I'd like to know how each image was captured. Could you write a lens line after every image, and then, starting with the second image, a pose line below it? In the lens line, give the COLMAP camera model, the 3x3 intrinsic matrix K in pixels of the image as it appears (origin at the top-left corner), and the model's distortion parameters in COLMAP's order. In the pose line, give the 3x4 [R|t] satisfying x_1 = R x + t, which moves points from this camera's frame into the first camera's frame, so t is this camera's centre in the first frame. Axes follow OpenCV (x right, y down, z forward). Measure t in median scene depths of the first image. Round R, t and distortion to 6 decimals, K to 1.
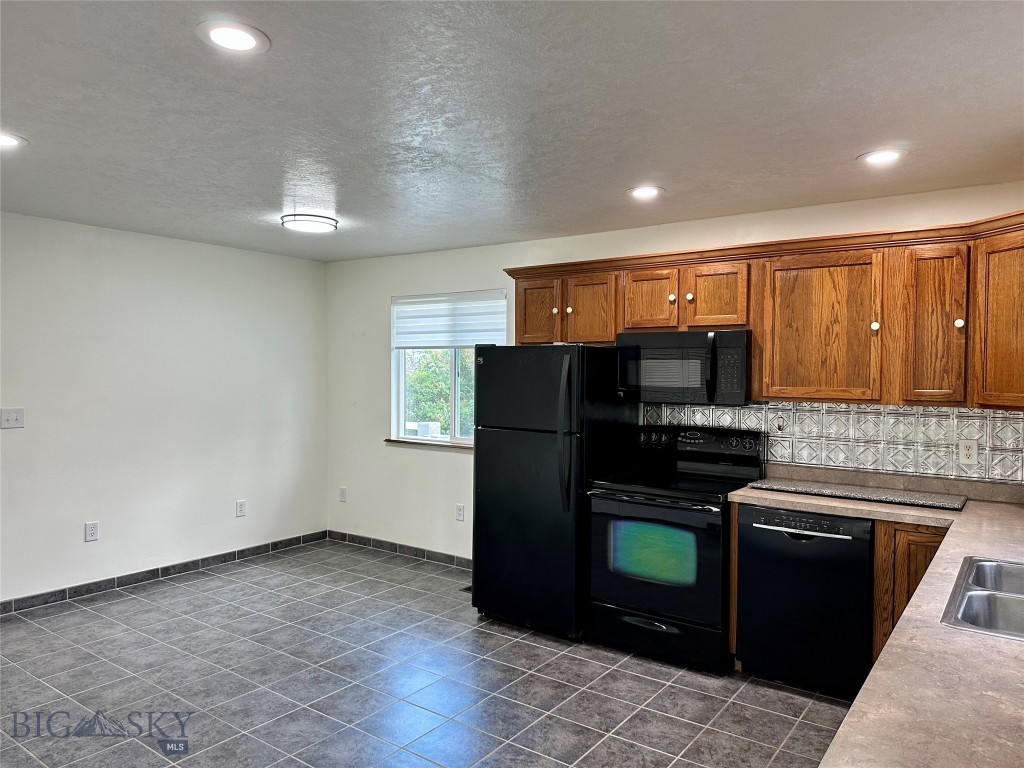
lens RADIAL K [[728.5, 0, 513.7], [0, 728.5, 363.9], [0, 0, 1]] dist [0.102818, -0.069723]
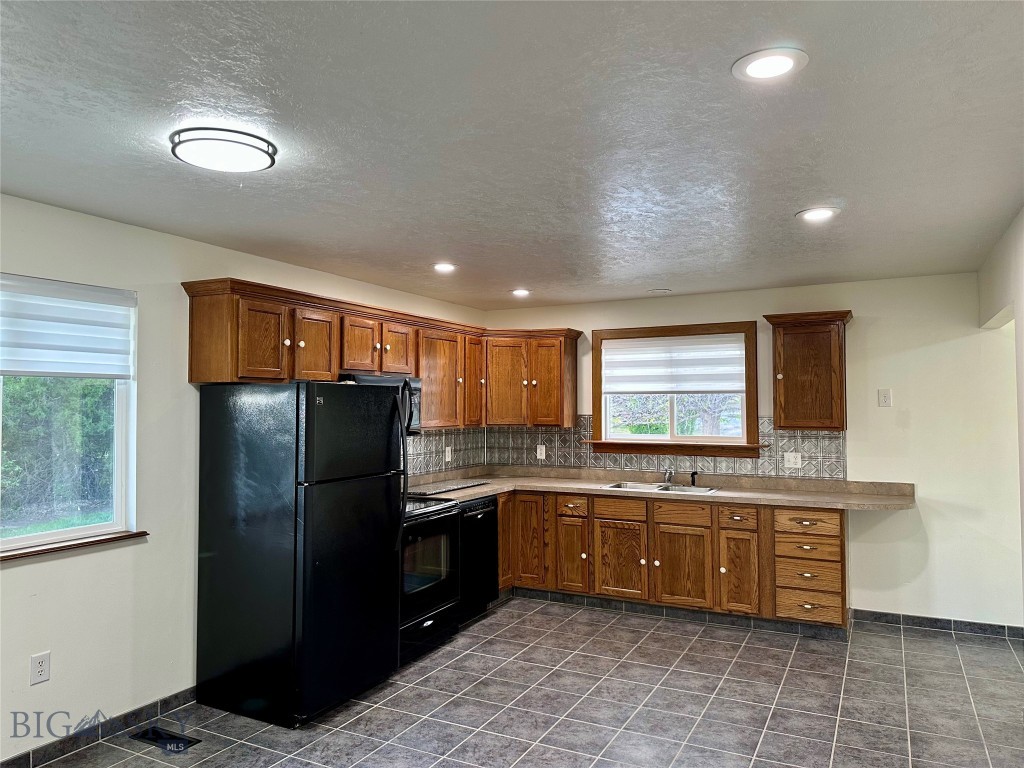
lens RADIAL K [[728.5, 0, 507.9], [0, 728.5, 390.8], [0, 0, 1]] dist [0.102818, -0.069723]
pose [[-0.150776, 0.016073, 0.988437, -1.041123], [-0.004602, 0.999846, -0.016961, -0.003910], [-0.988557, -0.007106, -0.150679, 1.085316]]
